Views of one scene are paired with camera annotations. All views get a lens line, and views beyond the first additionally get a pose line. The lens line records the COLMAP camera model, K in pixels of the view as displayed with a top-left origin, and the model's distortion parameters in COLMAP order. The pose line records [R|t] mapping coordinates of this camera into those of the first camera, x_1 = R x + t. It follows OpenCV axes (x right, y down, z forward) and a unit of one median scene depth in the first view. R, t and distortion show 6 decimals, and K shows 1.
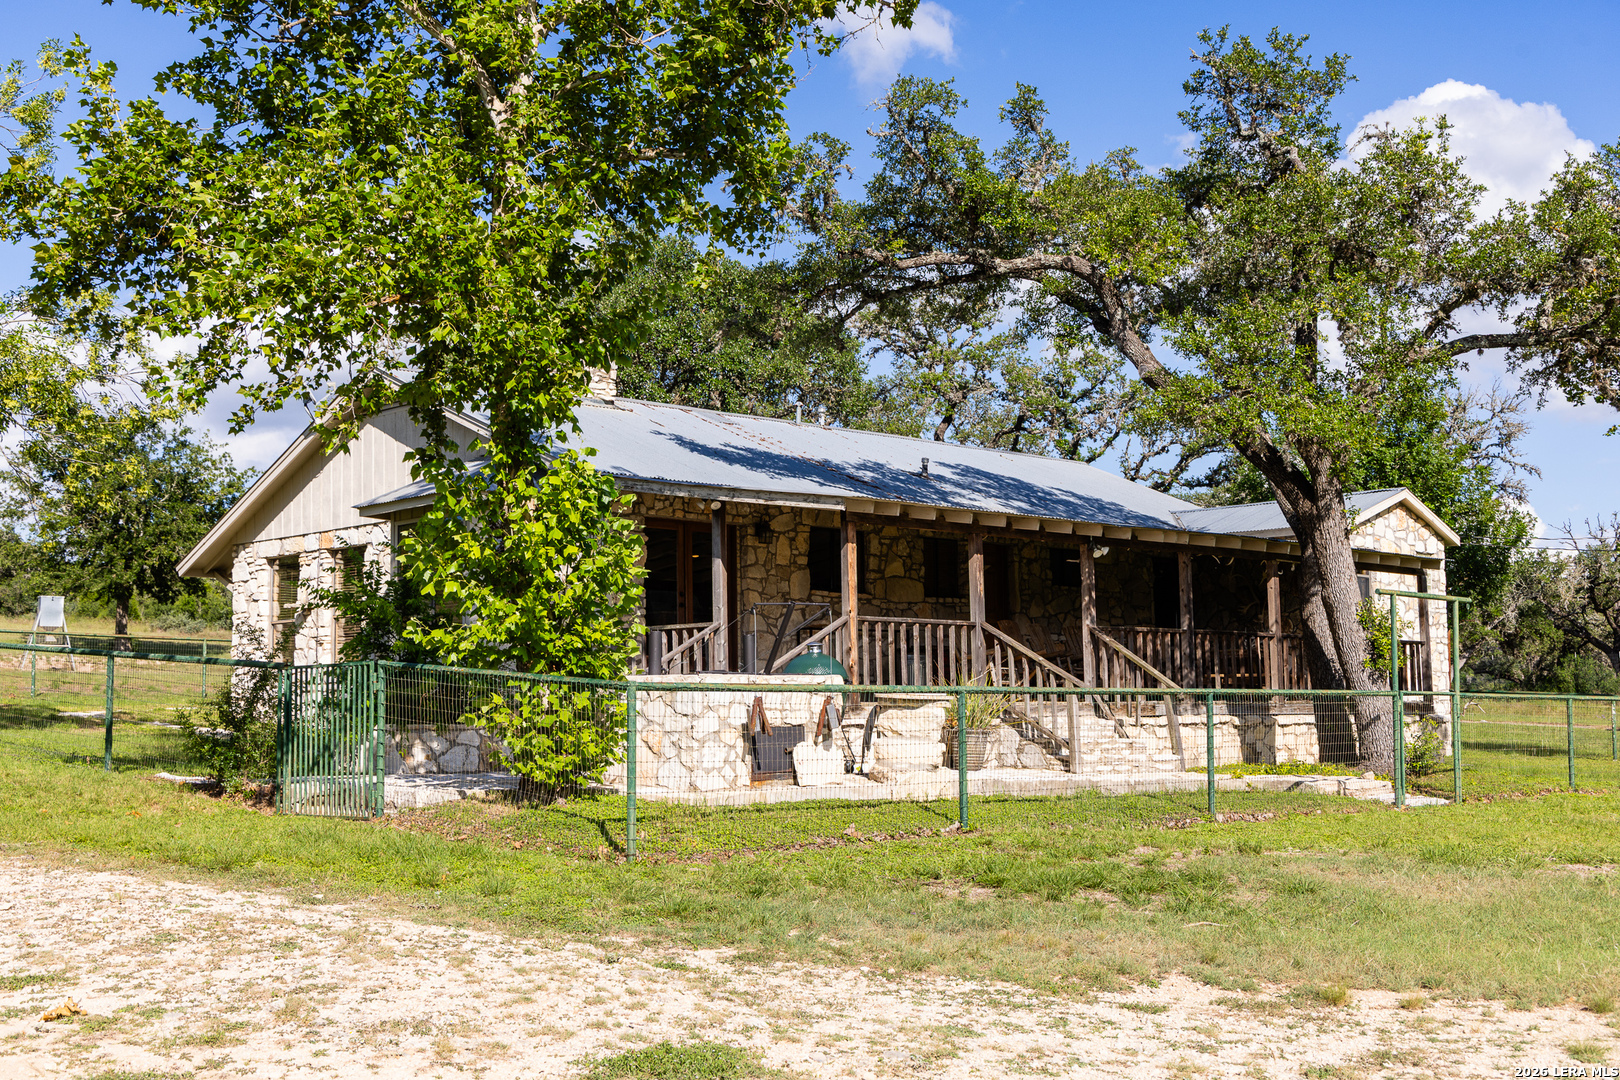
lens RADIAL K [[1837.2, 0, 809.6], [0, 1837.2, 540.0], [0, 0, 1]] dist [0.018312, 0.000000]
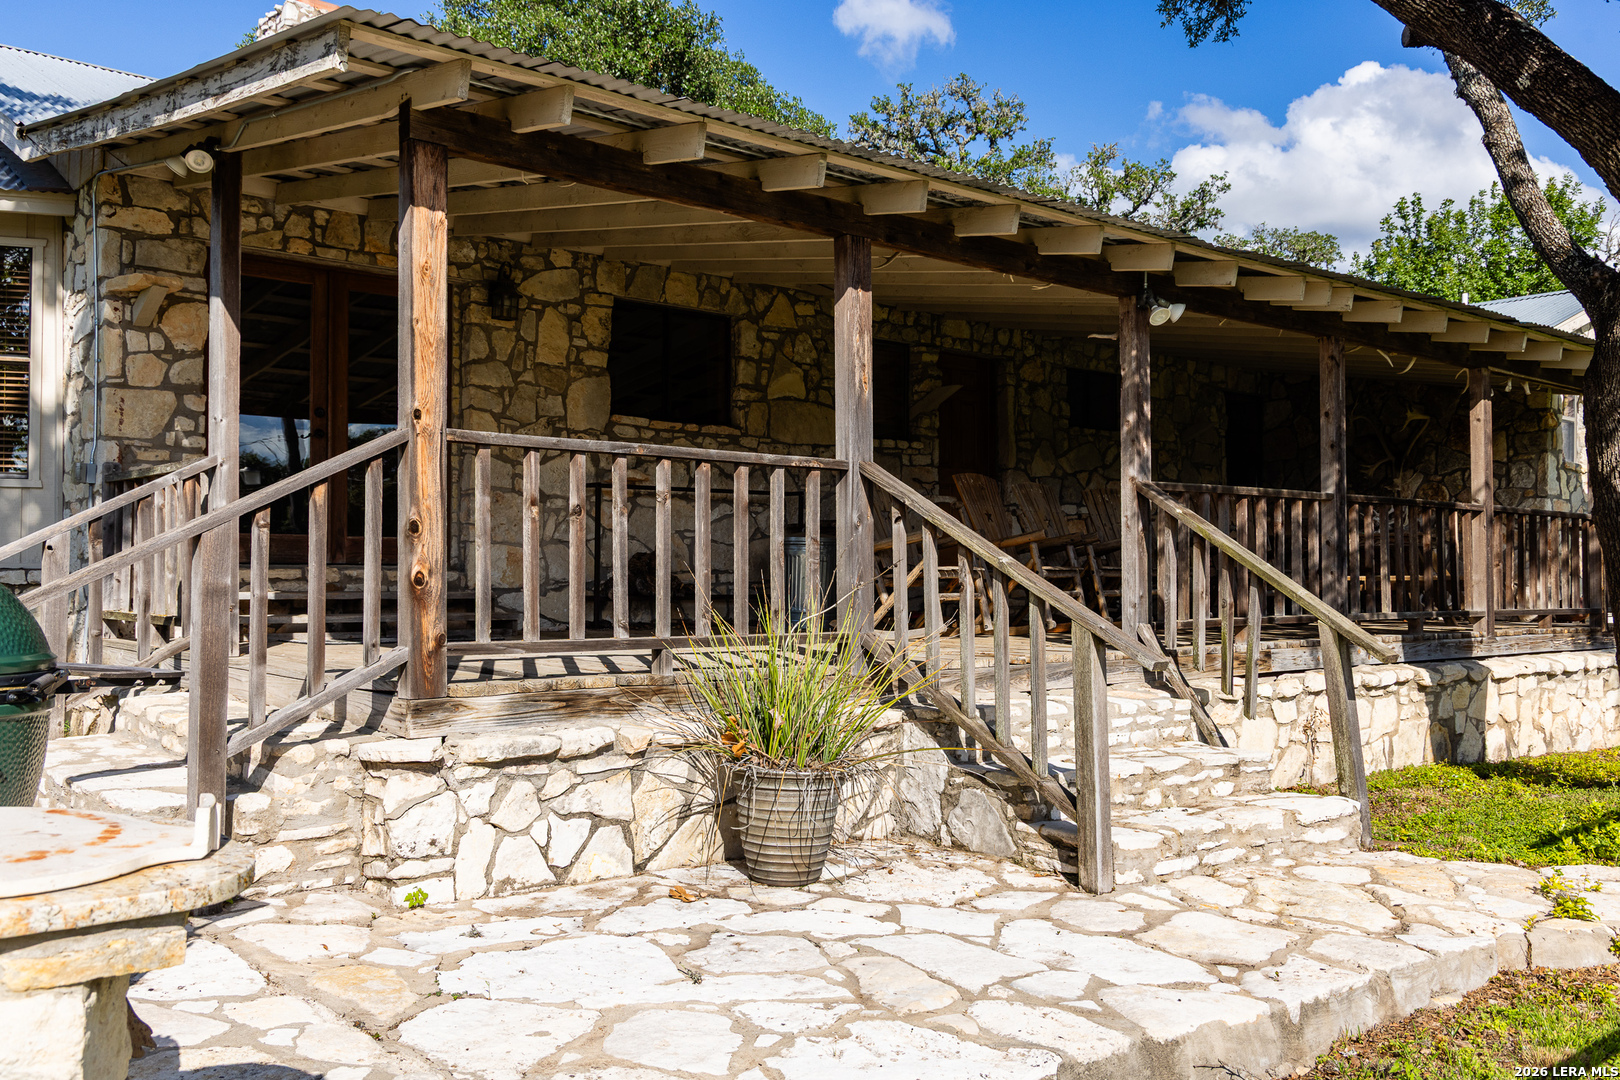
lens RADIAL K [[1454.3, 0, 811.9], [0, 1454.3, 540.4], [0, 0, 1]] dist [-0.002005, -0.002879]
pose [[0.998317, 0.011966, -0.056748, 0.093036], [-0.007873, 0.997388, 0.071806, 0.036388], [0.057459, -0.071238, 0.995803, 0.638151]]
